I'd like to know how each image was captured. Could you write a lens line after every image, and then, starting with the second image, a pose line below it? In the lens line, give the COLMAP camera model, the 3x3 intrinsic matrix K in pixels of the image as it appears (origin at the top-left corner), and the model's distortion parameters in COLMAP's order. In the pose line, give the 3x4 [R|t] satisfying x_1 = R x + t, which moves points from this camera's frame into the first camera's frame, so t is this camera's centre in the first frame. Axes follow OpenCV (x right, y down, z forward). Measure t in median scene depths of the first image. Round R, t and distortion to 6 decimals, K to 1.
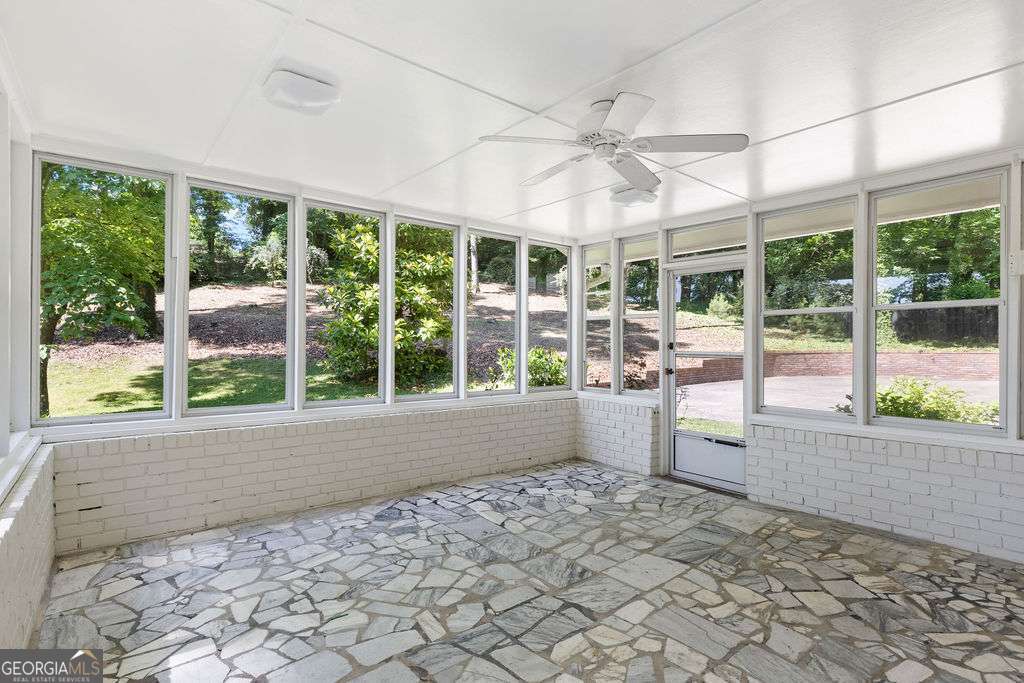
lens RADIAL K [[494.2, 0, 509.5], [0, 494.2, 341.2], [0, 0, 1]] dist [0.006584, -0.002847]
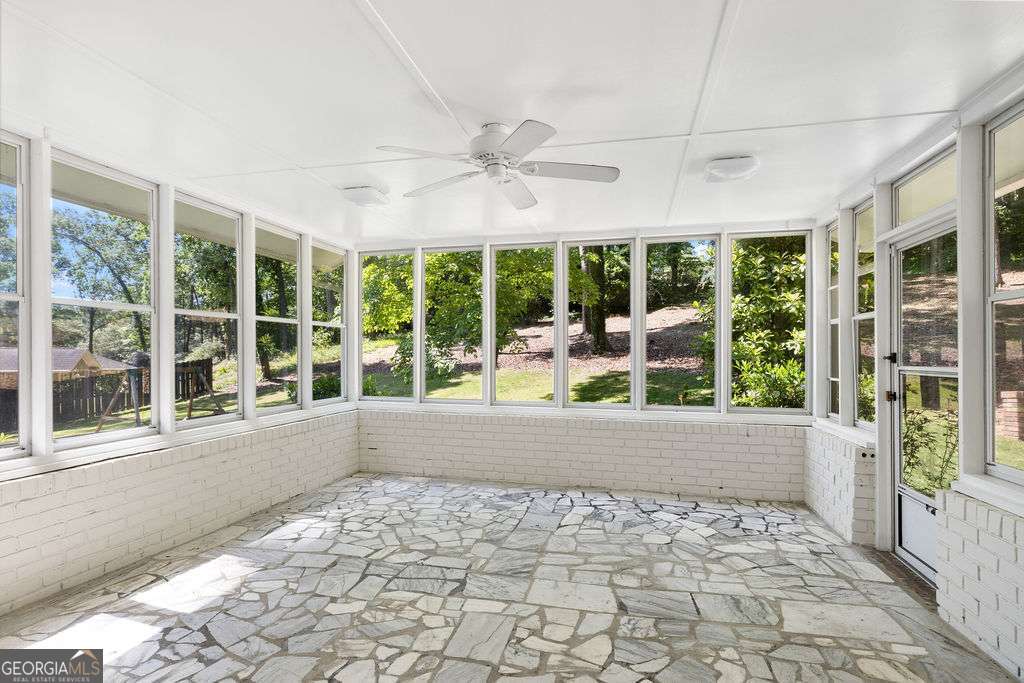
lens RADIAL K [[494.2, 0, 527.5], [0, 494.2, 354.1], [0, 0, 1]] dist [0.006584, -0.002847]
pose [[0.608926, -0.011198, -0.793148, 0.822557], [0.010183, 0.999928, -0.006300, 0.002568], [0.793162, -0.004240, 0.608996, 0.294486]]
